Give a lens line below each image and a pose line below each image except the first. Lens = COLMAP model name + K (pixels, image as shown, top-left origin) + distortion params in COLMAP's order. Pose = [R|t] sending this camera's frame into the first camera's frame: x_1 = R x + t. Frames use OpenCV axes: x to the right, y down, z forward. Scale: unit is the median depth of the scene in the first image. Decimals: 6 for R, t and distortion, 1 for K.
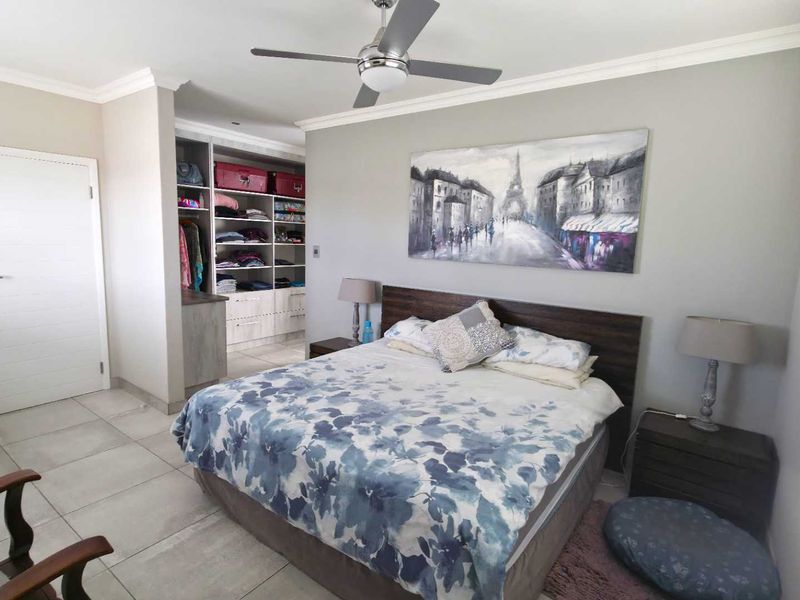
lens RADIAL K [[434.6, 0, 399.4], [0, 434.6, 293.9], [0, 0, 1]] dist [-0.001261, -0.000753]
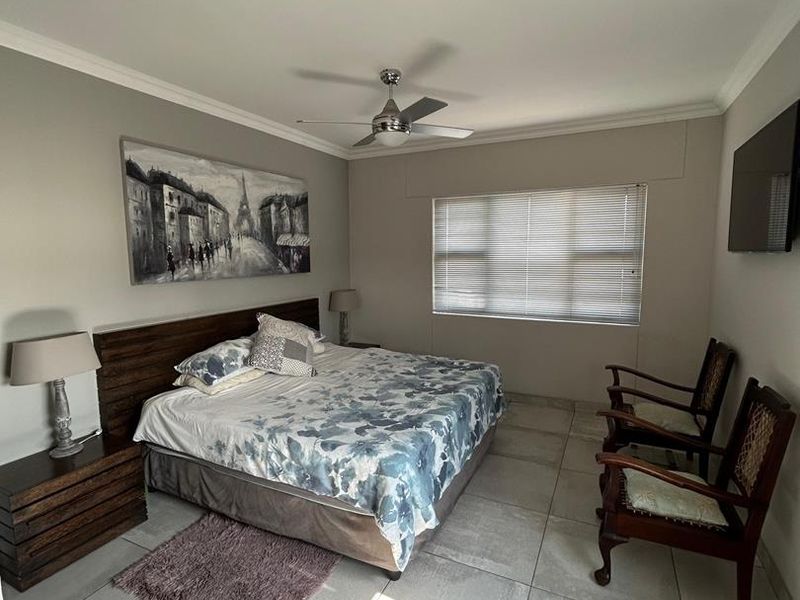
lens RADIAL K [[434.6, 0, 399.2], [0, 434.6, 303.8], [0, 0, 1]] dist [-0.001261, -0.000753]
pose [[-0.182355, -0.152148, 0.971390, -0.885290], [0.129986, 0.975553, 0.177202, -0.143532], [-0.974603, 0.158581, -0.158119, 0.797460]]
